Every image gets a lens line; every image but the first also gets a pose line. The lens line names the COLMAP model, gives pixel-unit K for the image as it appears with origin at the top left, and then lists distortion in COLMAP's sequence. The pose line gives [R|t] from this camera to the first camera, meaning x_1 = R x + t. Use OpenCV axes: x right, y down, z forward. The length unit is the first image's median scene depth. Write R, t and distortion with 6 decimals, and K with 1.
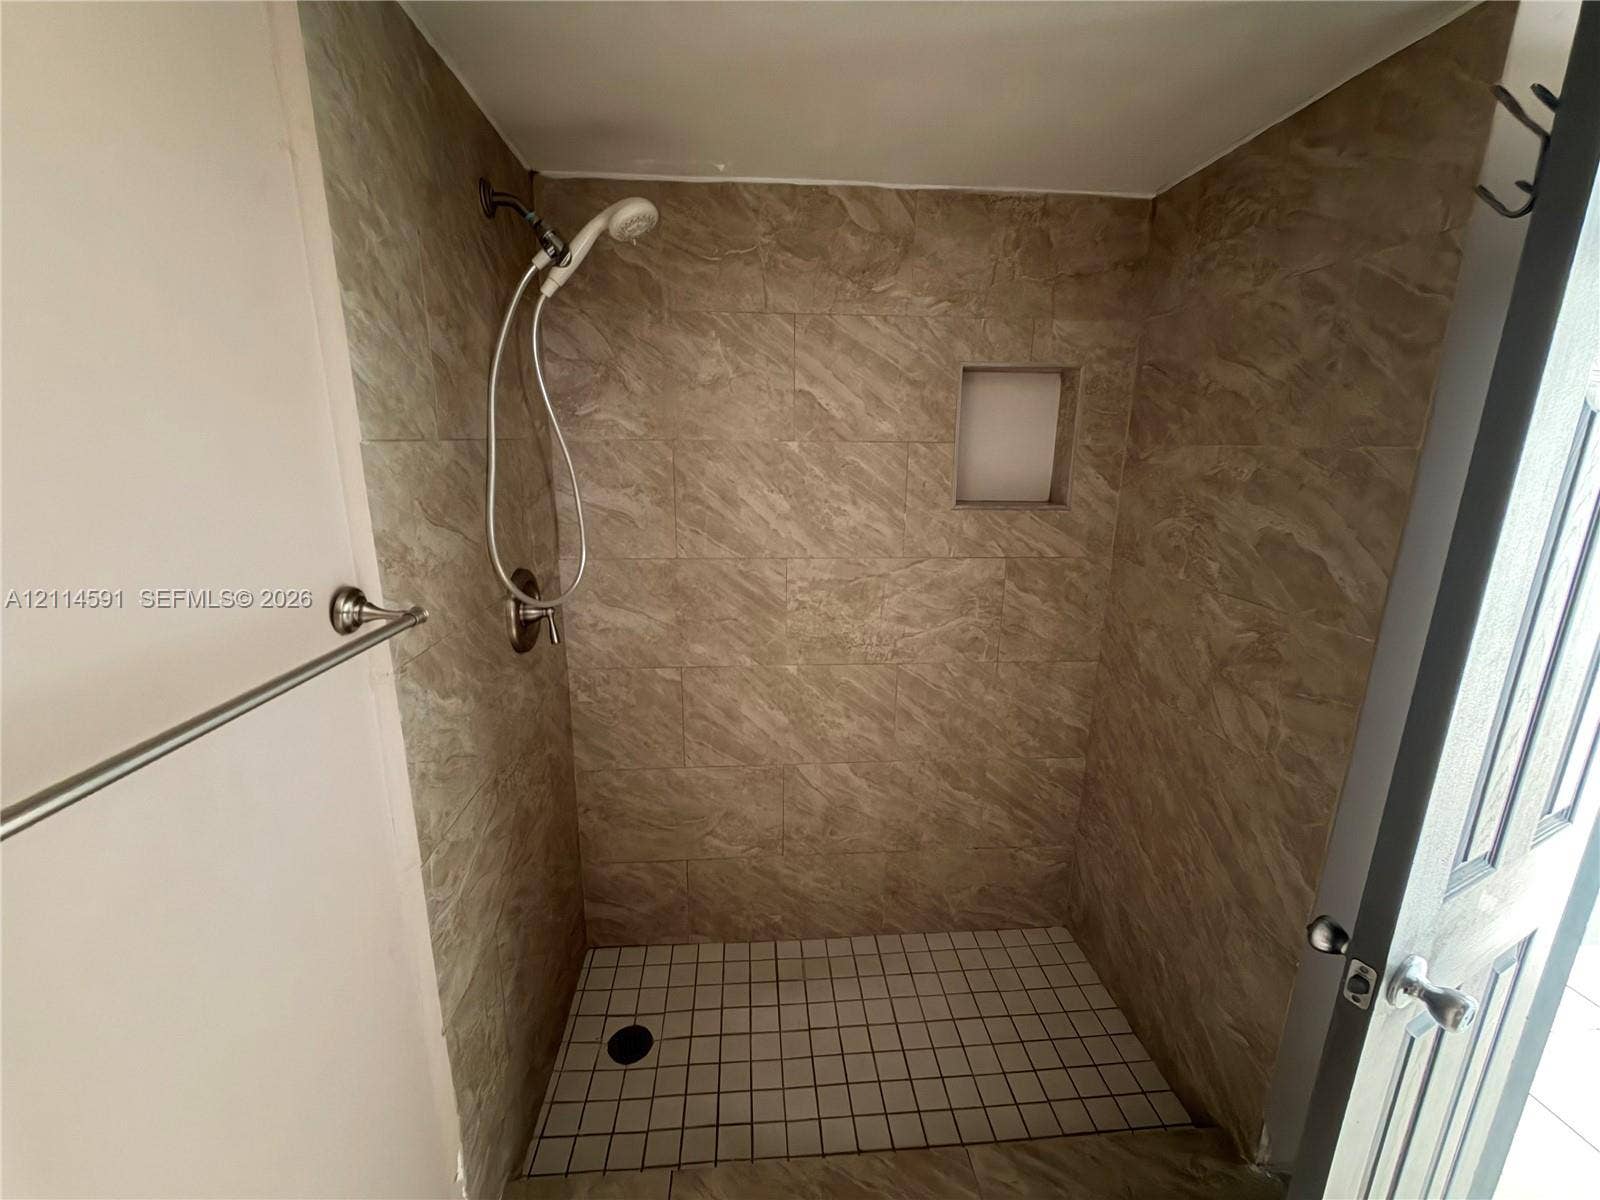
lens RADIAL K [[638.7, 0, 798.2], [0, 638.7, 600.3], [0, 0, 1]] dist [-0.001327, 0.000519]
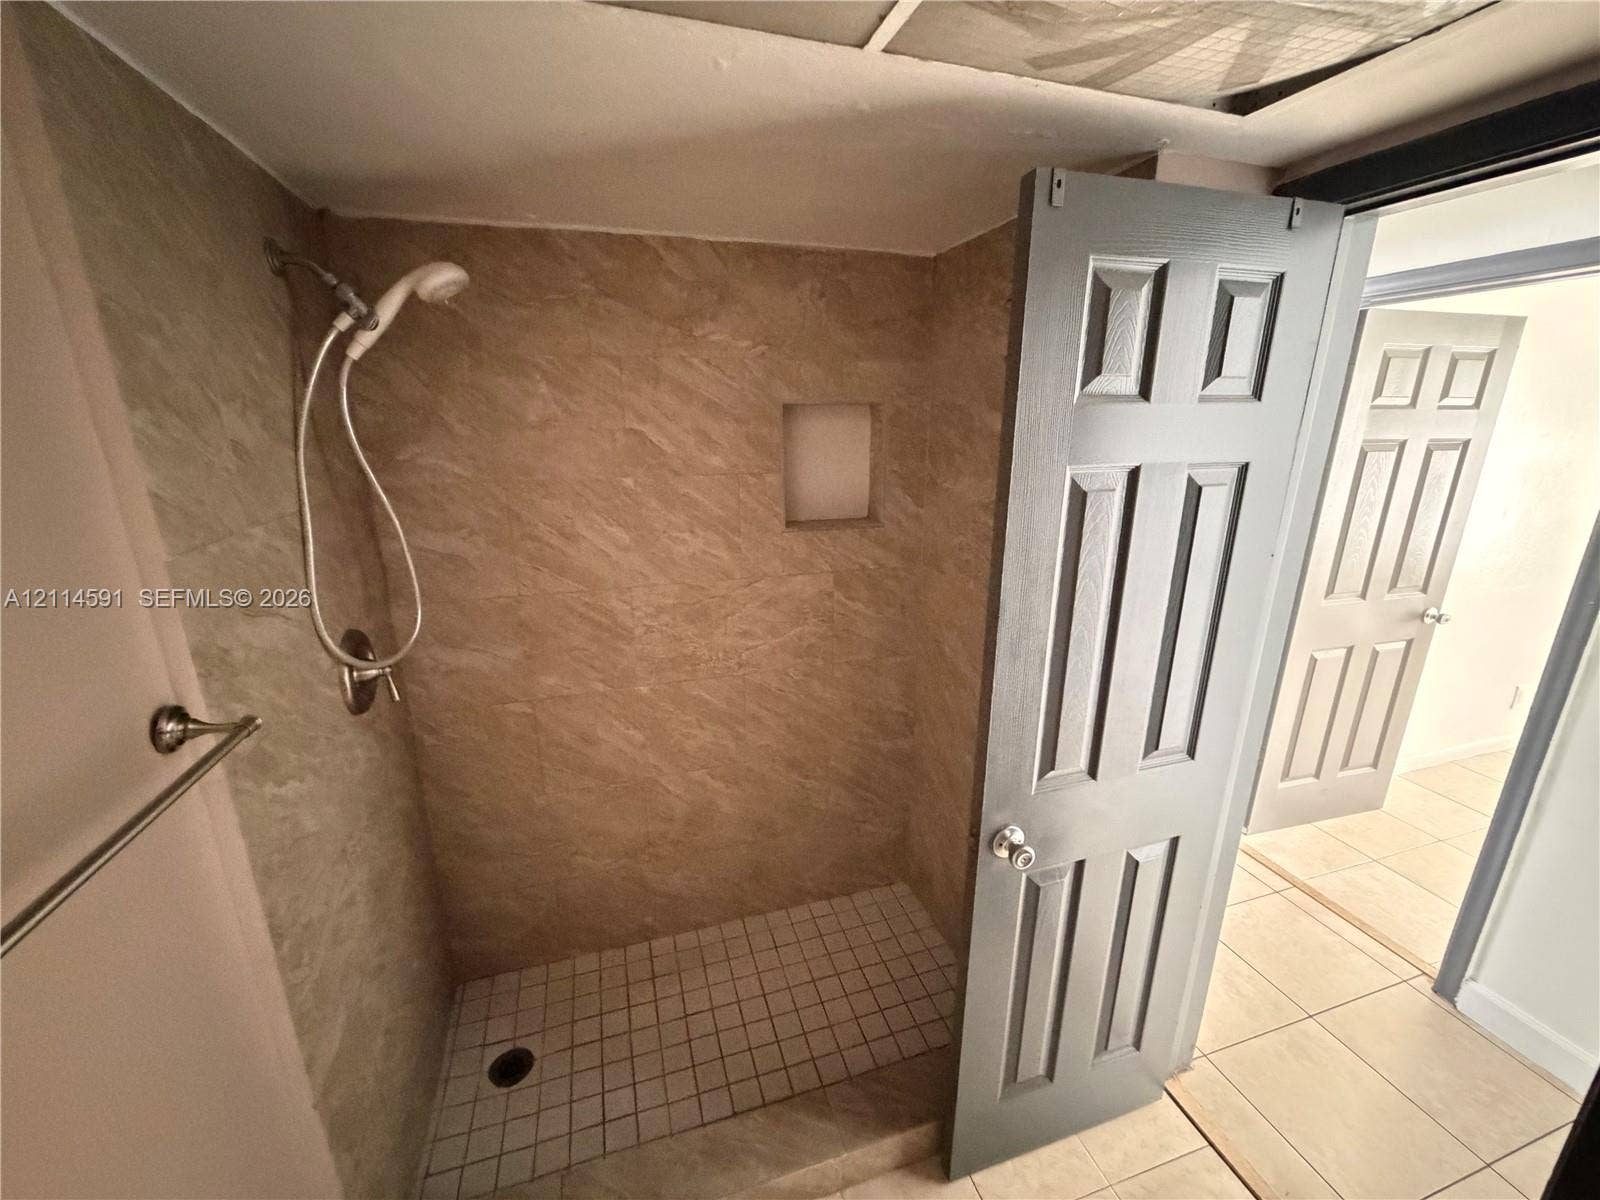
lens RADIAL K [[638.7, 0, 799.5], [0, 638.7, 600.4], [0, 0, 1]] dist [-0.001327, 0.000519]
pose [[0.974106, -0.073724, 0.213736, 0.027966], [0.064750, 0.996713, 0.048696, -0.082652], [-0.216623, -0.033596, 0.975677, -0.089244]]
